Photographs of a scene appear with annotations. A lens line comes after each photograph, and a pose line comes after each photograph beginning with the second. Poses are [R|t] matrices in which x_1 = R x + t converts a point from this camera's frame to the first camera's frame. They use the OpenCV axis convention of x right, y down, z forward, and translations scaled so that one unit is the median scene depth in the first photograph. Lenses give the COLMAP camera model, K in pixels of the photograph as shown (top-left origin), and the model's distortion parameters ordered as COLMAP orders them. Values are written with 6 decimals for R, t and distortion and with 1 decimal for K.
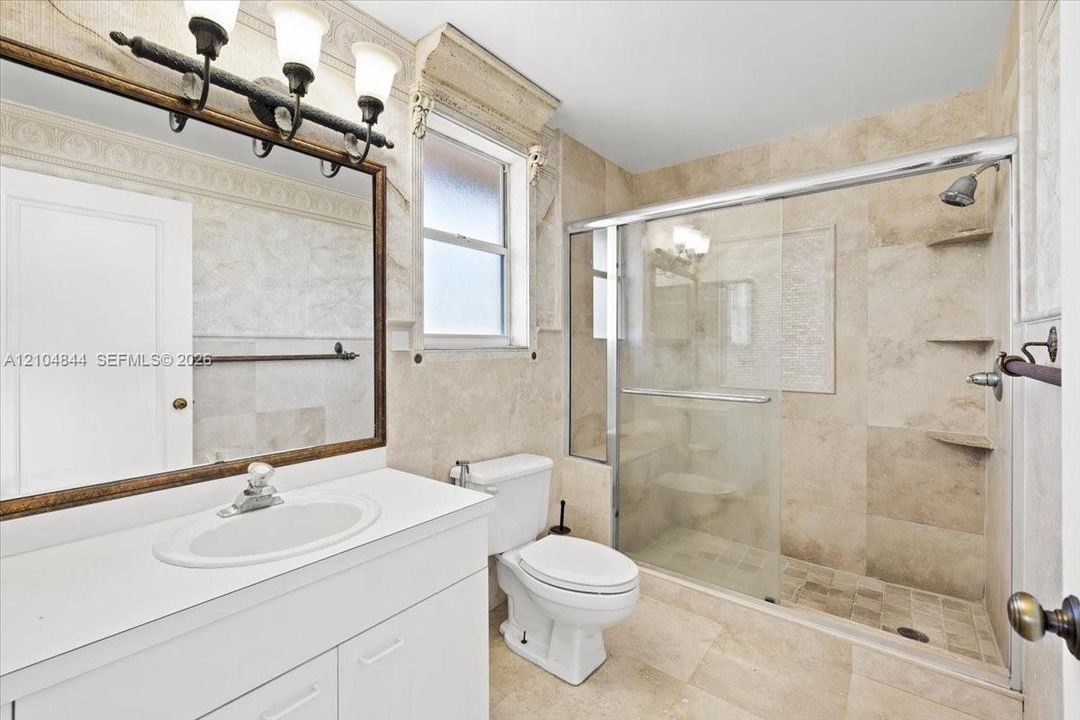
lens RADIAL K [[461.7, 0, 537.1], [0, 461.7, 349.5], [0, 0, 1]] dist [-0.000228, 0.001549]
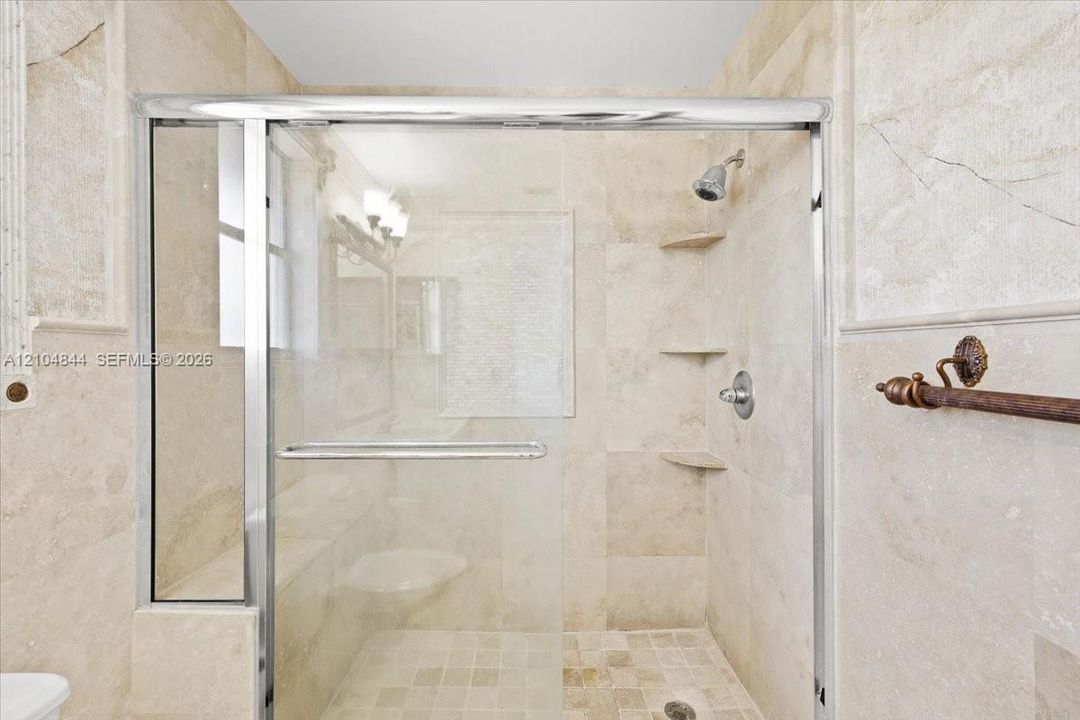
lens RADIAL K [[461.7, 0, 536.6], [0, 461.7, 353.9], [0, 0, 1]] dist [-0.000228, 0.001549]
pose [[0.779148, -0.002229, 0.626836, 0.084460], [0.008118, 0.999946, -0.006535, -0.010943], [-0.626787, 0.010180, 0.779124, 0.418774]]
